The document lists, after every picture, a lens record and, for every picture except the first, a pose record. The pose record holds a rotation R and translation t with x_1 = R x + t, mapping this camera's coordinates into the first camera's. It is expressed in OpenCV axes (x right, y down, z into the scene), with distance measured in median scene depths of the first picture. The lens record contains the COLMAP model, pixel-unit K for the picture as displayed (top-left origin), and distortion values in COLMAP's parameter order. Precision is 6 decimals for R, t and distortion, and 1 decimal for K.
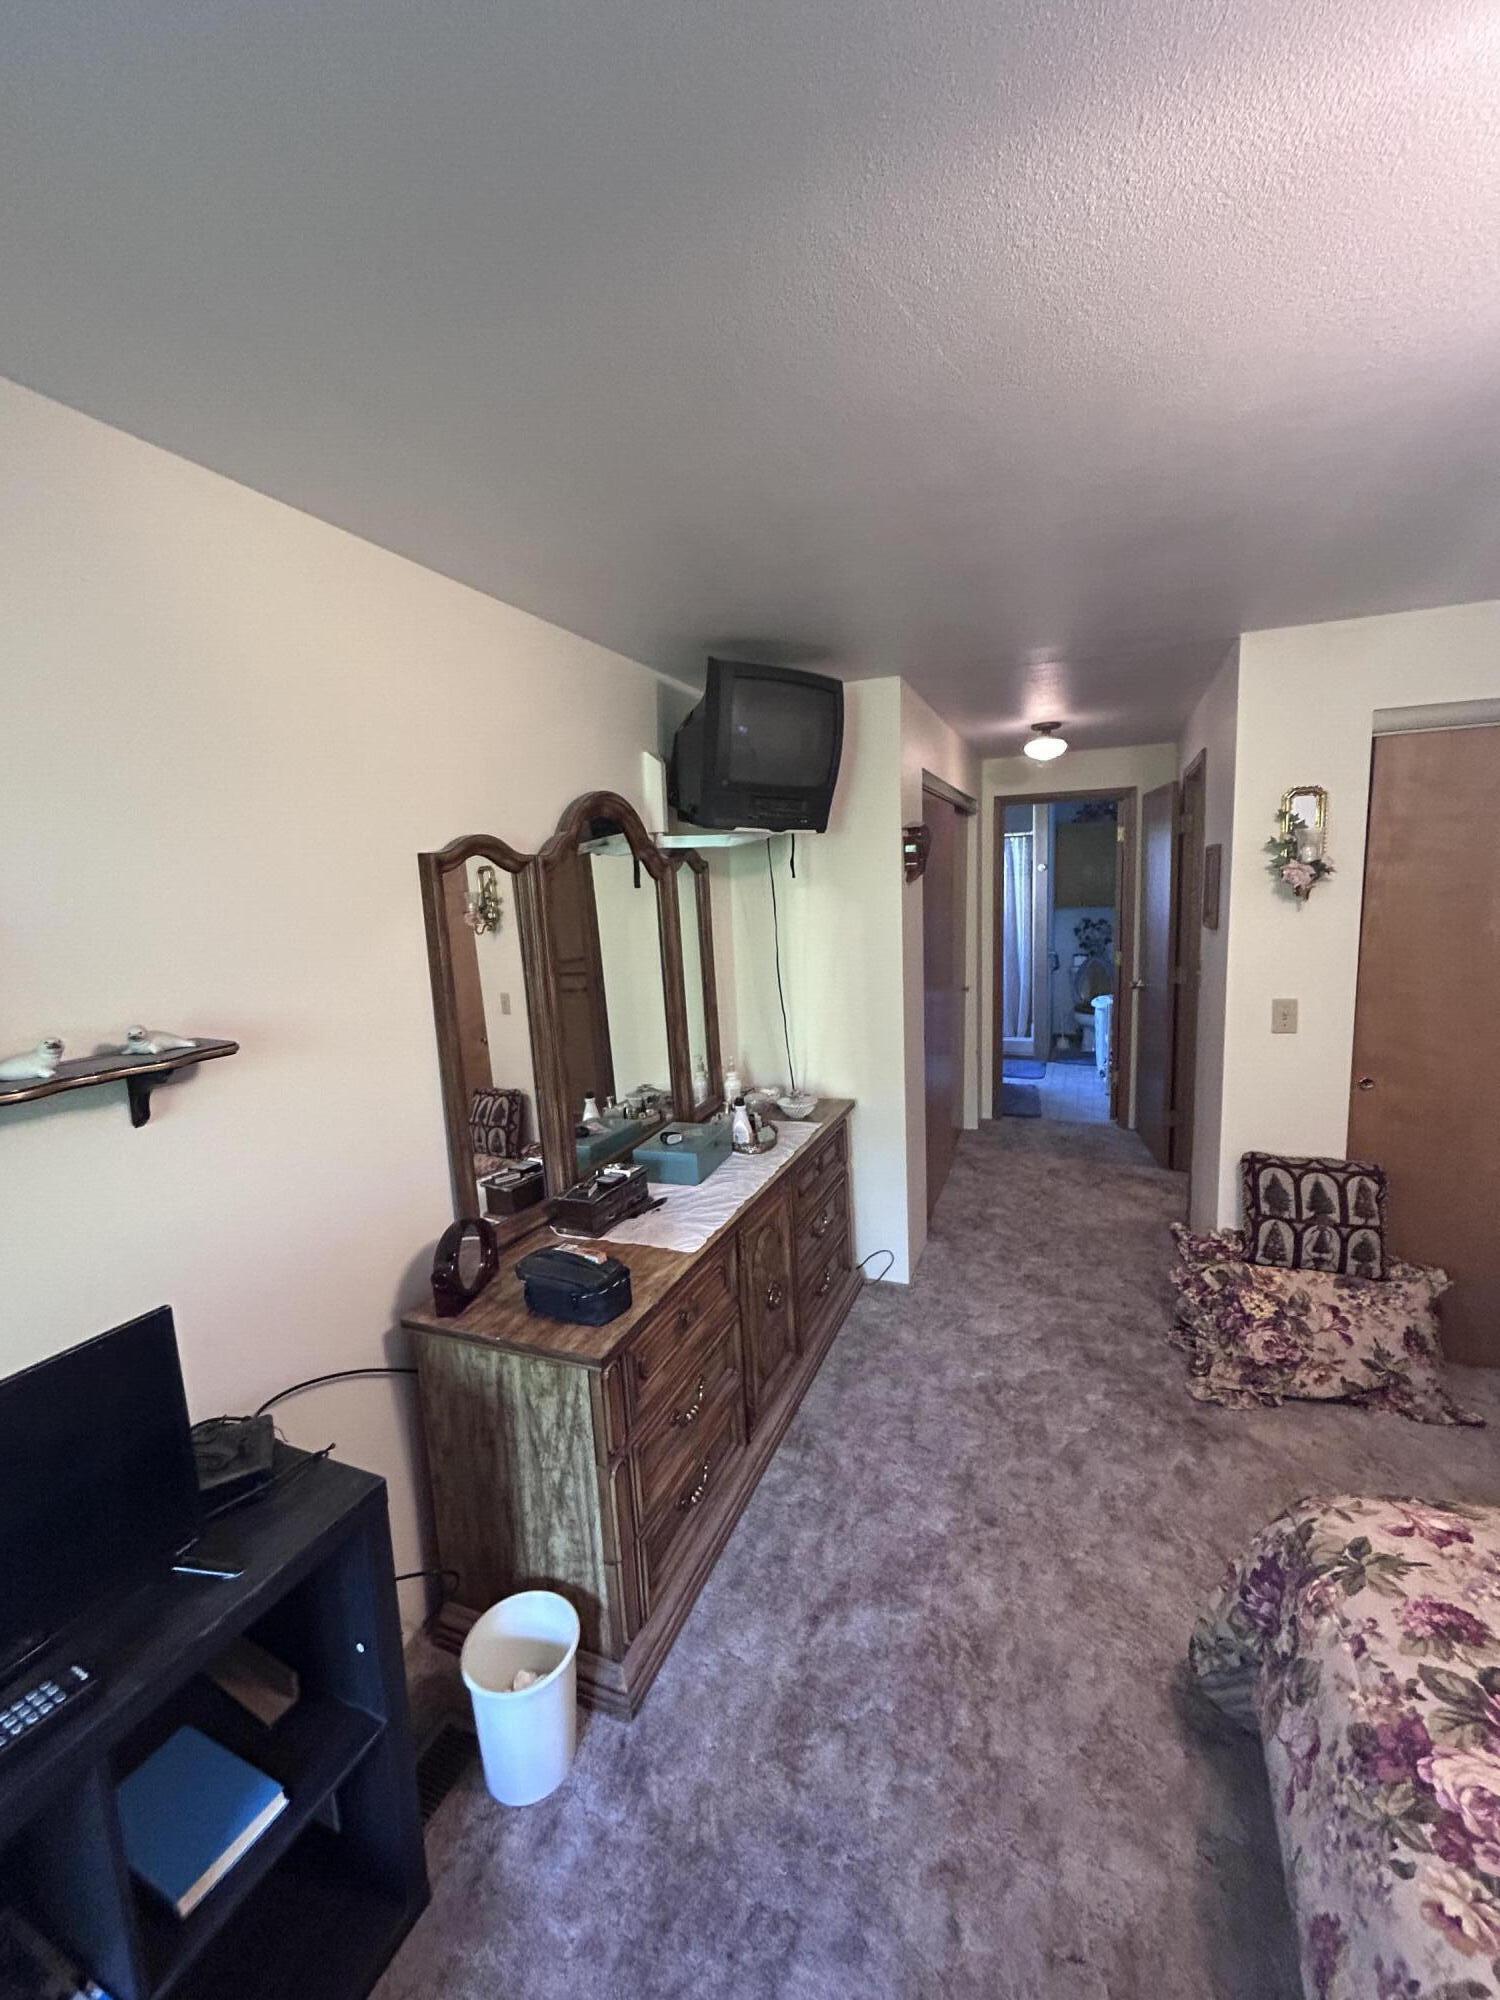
lens RADIAL K [[805.7, 0, 750.2], [0, 805.7, 1000.2], [0, 0, 1]] dist [0.000165, 0.000004]
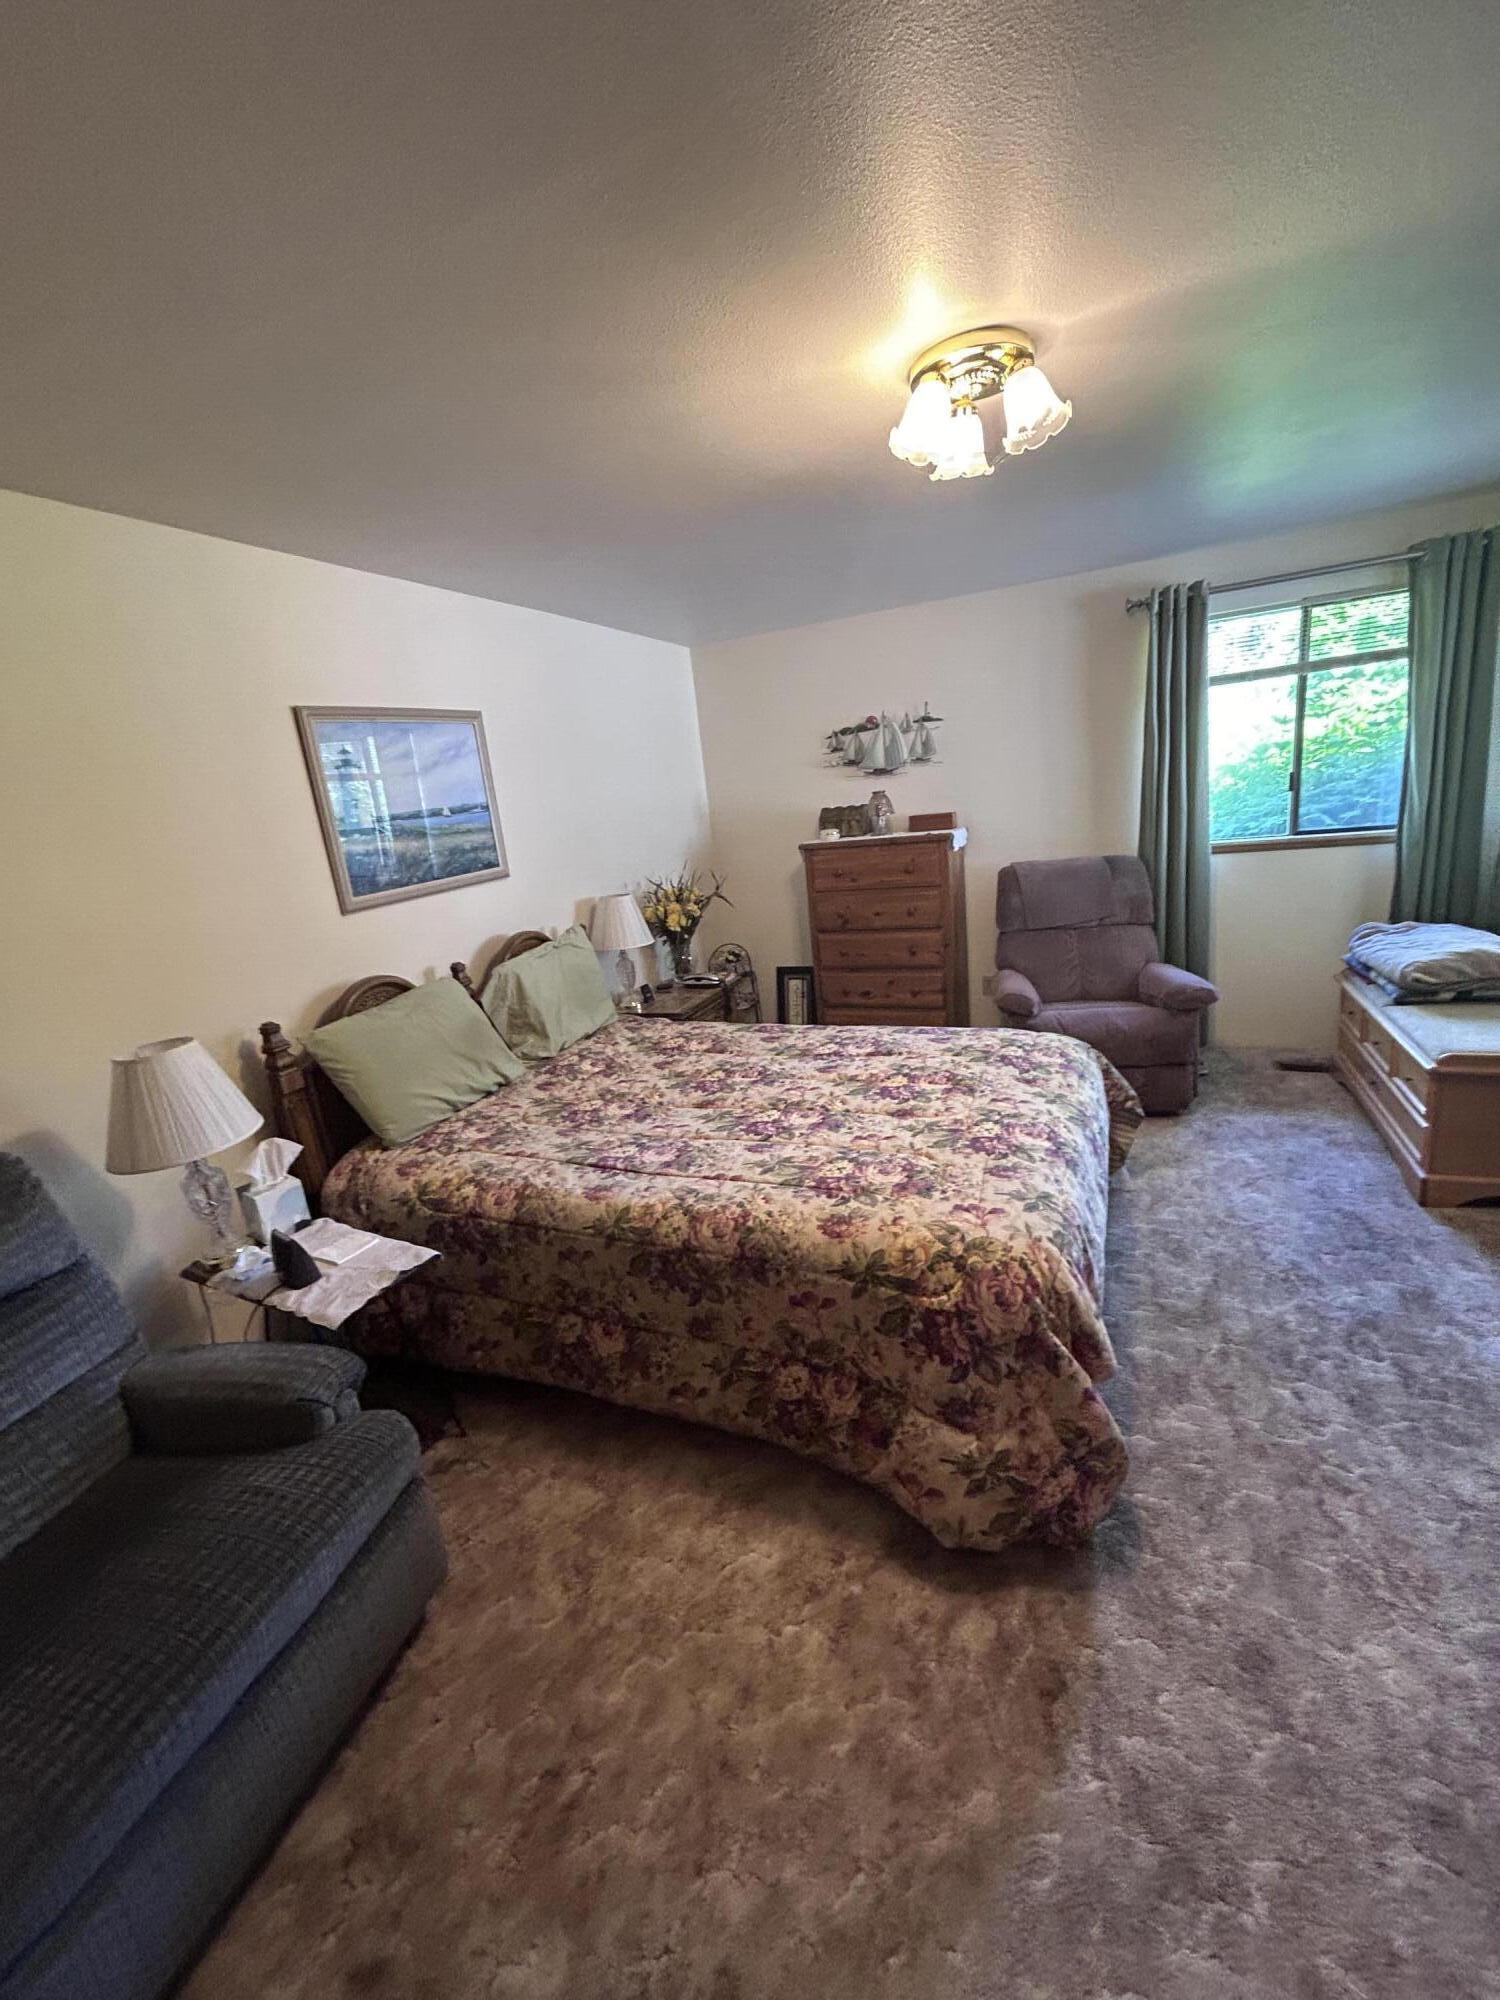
lens RADIAL K [[805.7, 0, 747.5], [0, 805.7, 992.5], [0, 0, 1]] dist [0.000165, 0.000004]
pose [[-0.987700, 0.145413, 0.057480, 1.041273], [0.156339, 0.912165, 0.378831, -0.284740], [0.002656, 0.383158, -0.923679, 2.036005]]
